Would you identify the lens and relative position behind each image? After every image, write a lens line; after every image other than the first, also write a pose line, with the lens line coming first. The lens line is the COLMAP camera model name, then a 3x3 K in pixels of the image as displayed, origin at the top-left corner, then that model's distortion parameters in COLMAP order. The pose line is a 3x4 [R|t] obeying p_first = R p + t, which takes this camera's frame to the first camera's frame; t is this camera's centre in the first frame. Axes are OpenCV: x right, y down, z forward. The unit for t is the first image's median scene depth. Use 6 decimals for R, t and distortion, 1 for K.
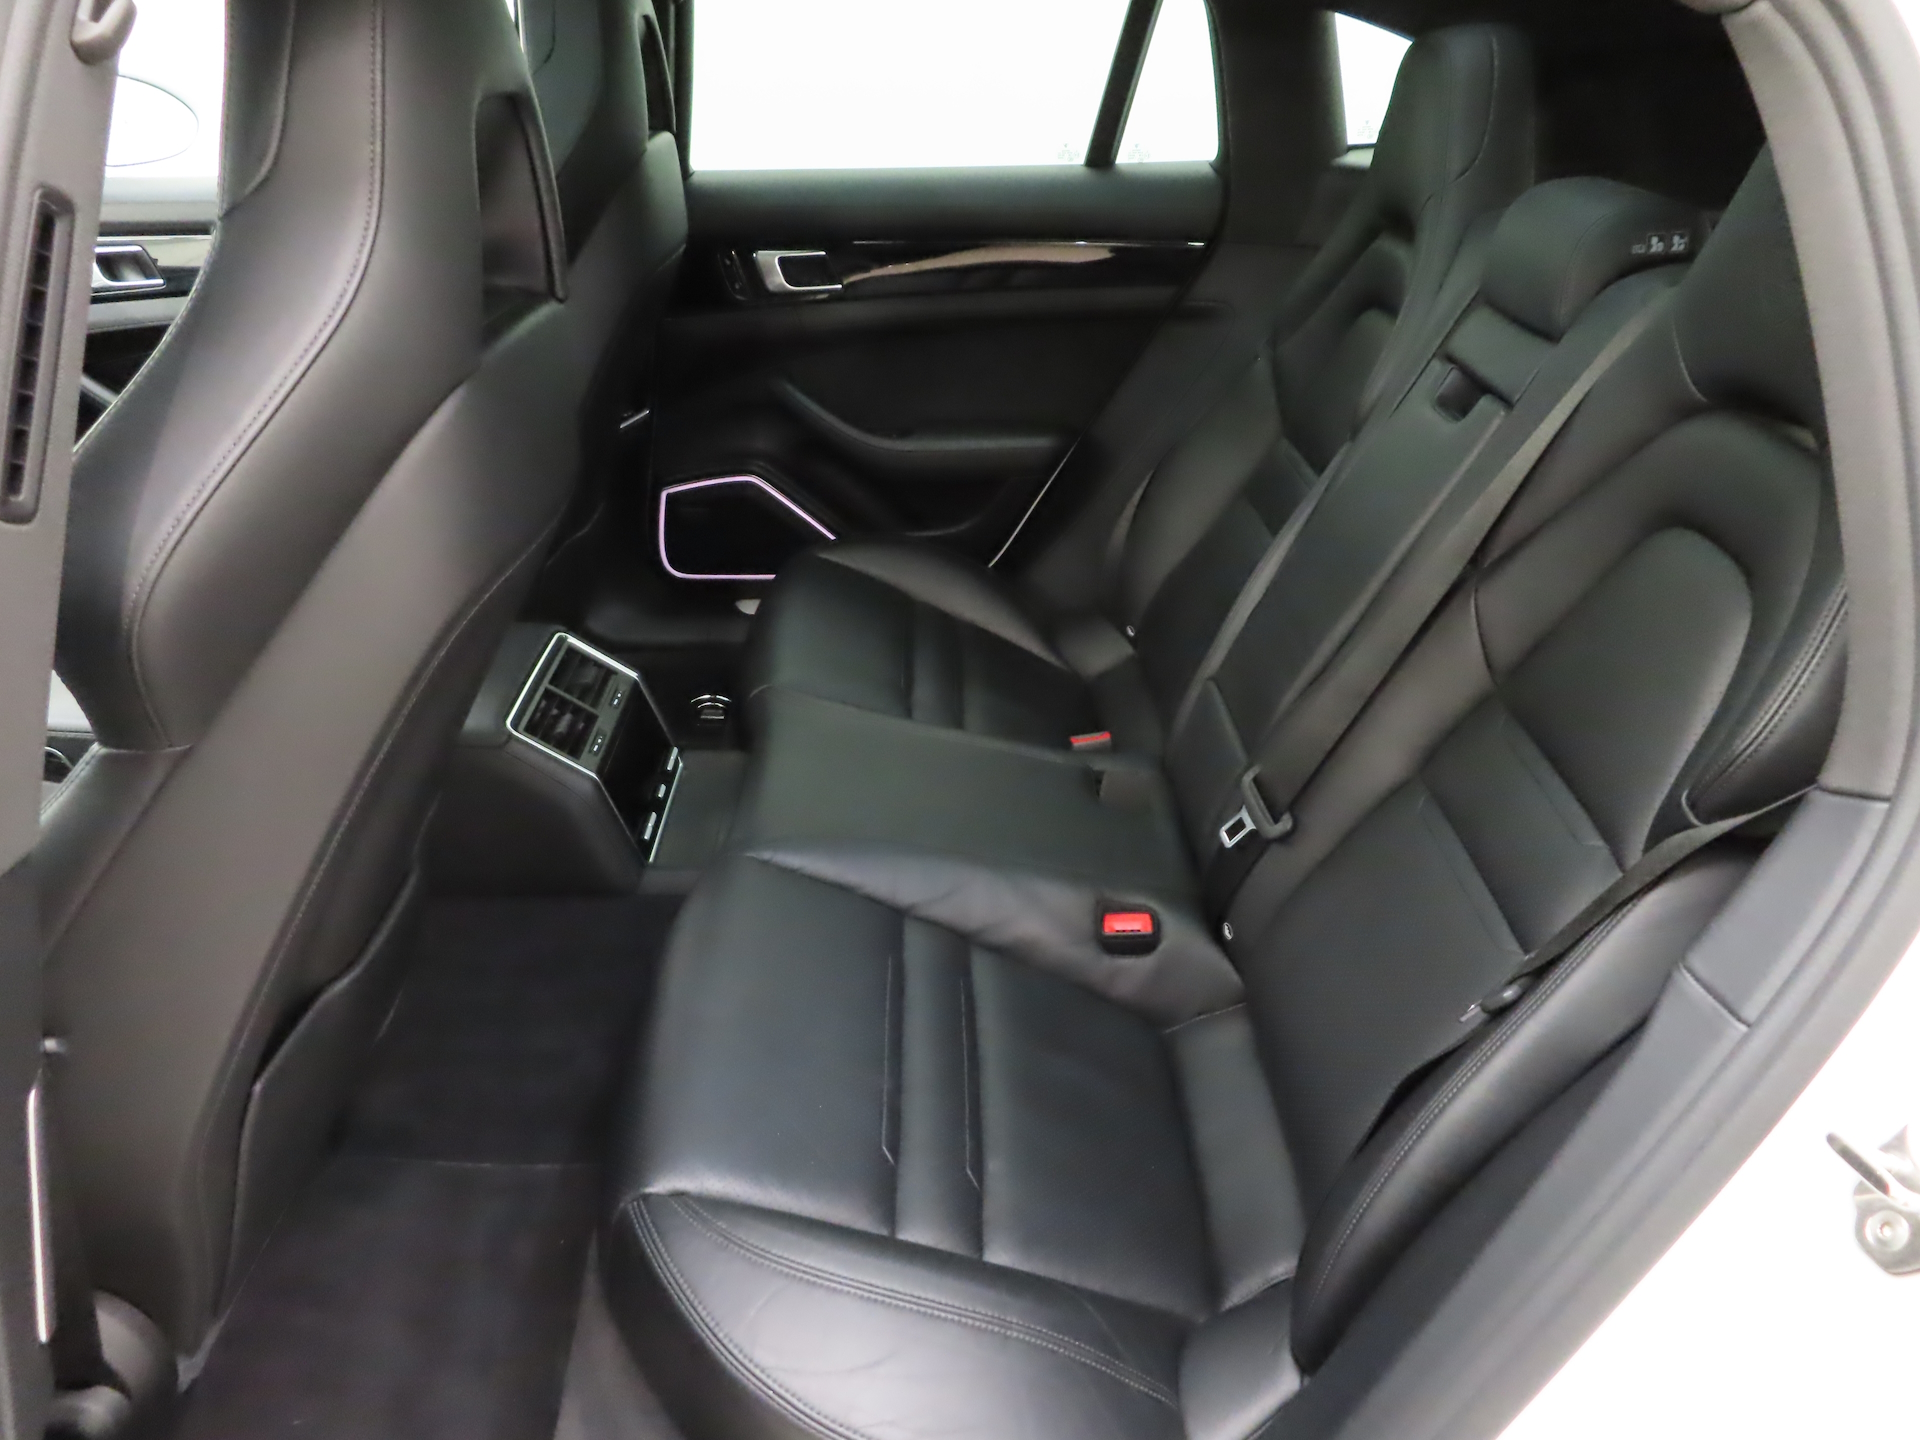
lens RADIAL K [[1380.6, 0, 956.5], [0, 1380.6, 732.2], [0, 0, 1]] dist [-0.010264, 0.007728]
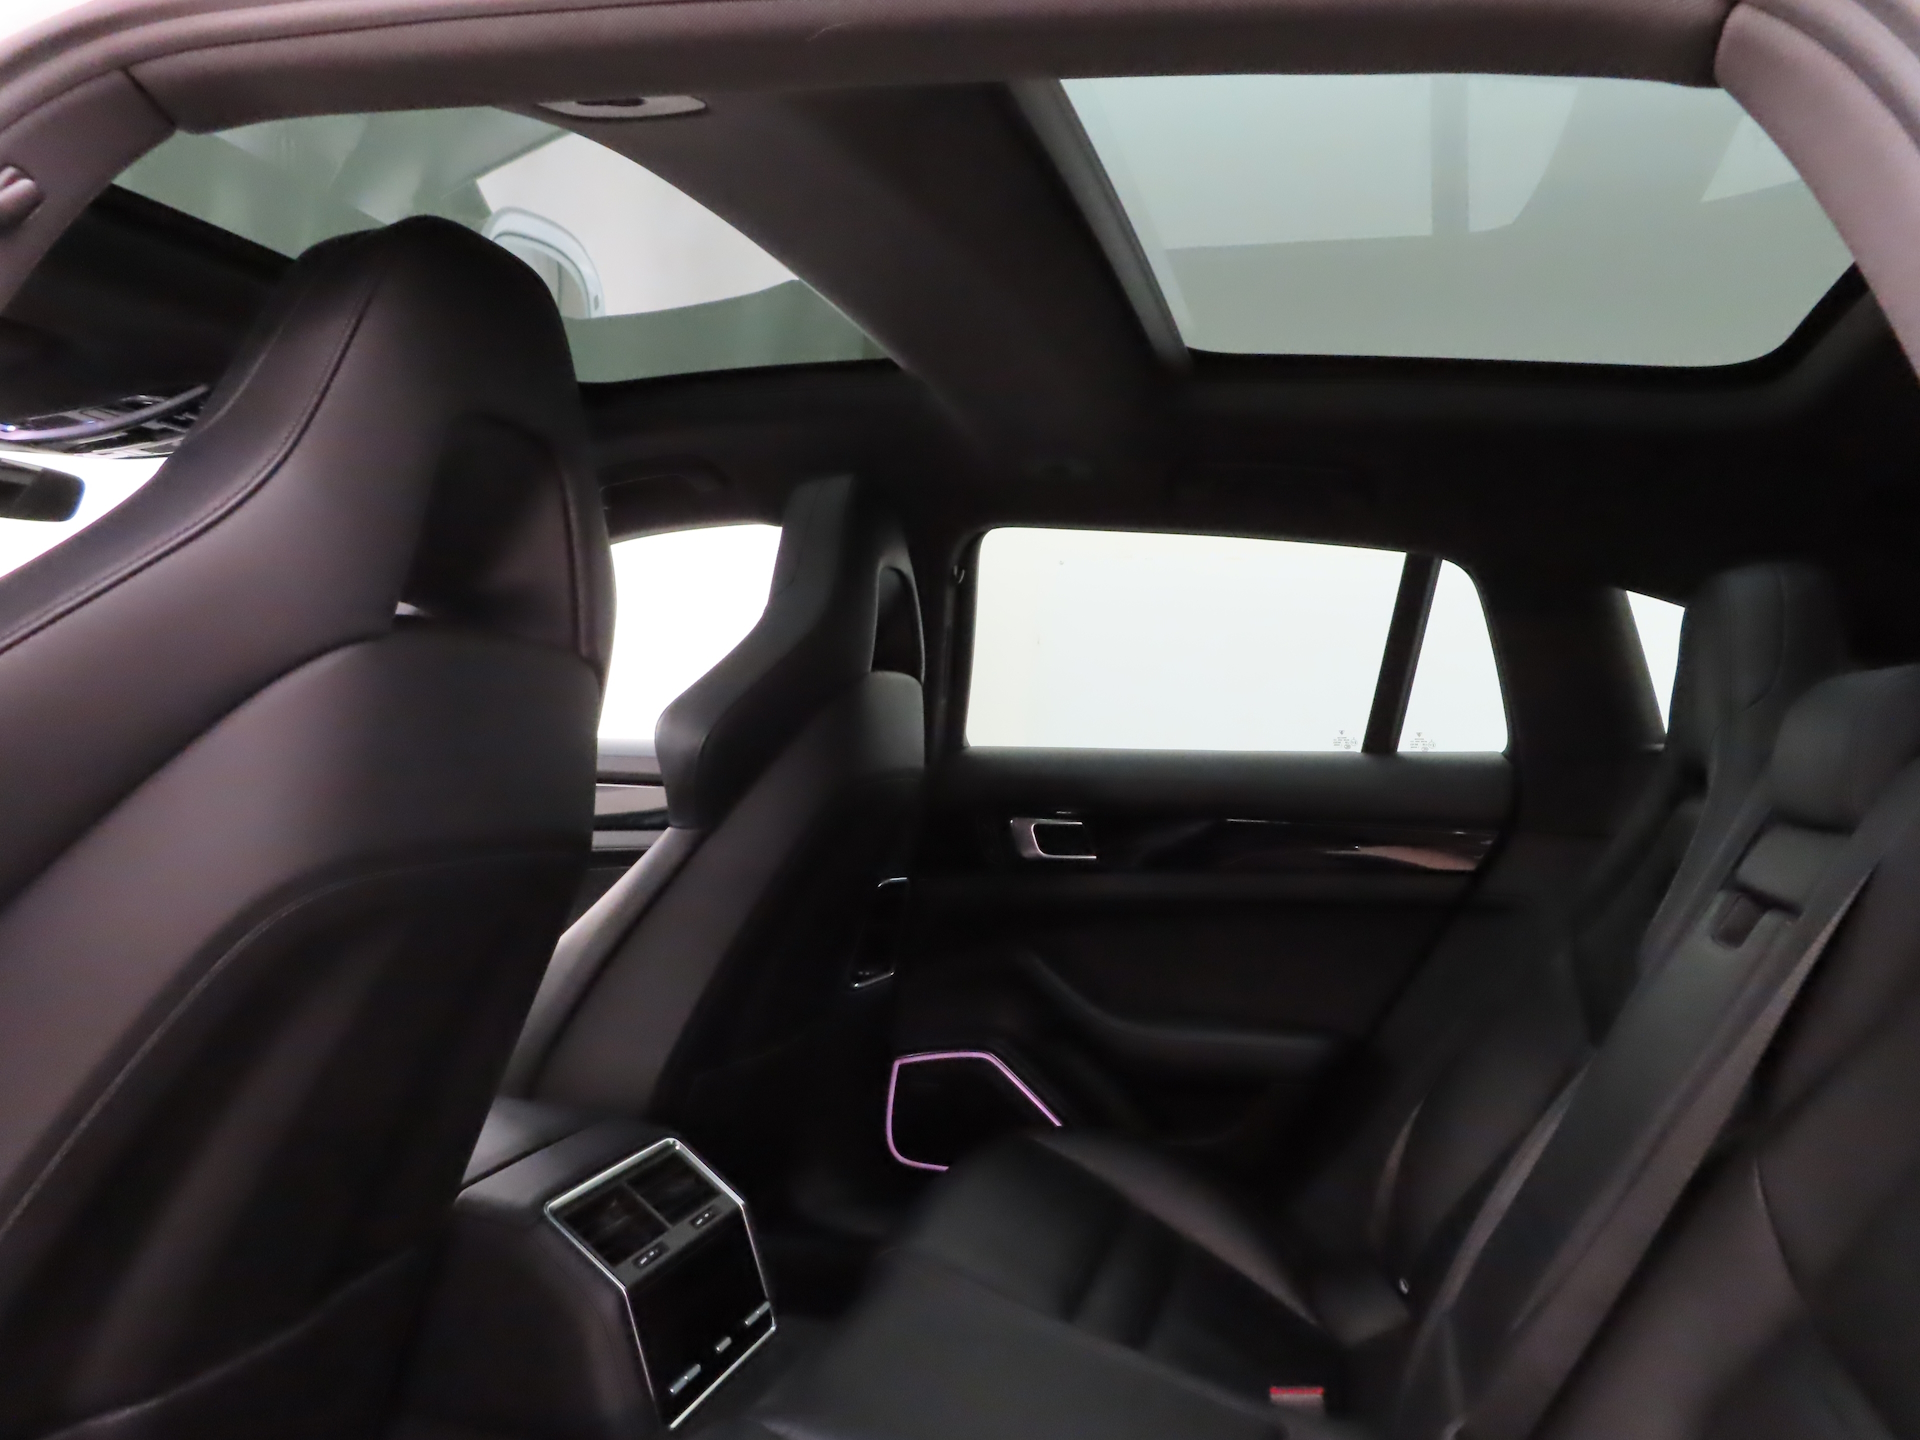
lens RADIAL K [[1380.6, 0, 956.5], [0, 1380.6, 732.2], [0, 0, 1]] dist [-0.010264, 0.007728]
pose [[0.950094, 0.031625, -0.310356, 0.122273], [-0.178521, 0.870972, -0.457754, 0.057974], [0.255835, 0.490315, 0.833151, 0.137681]]
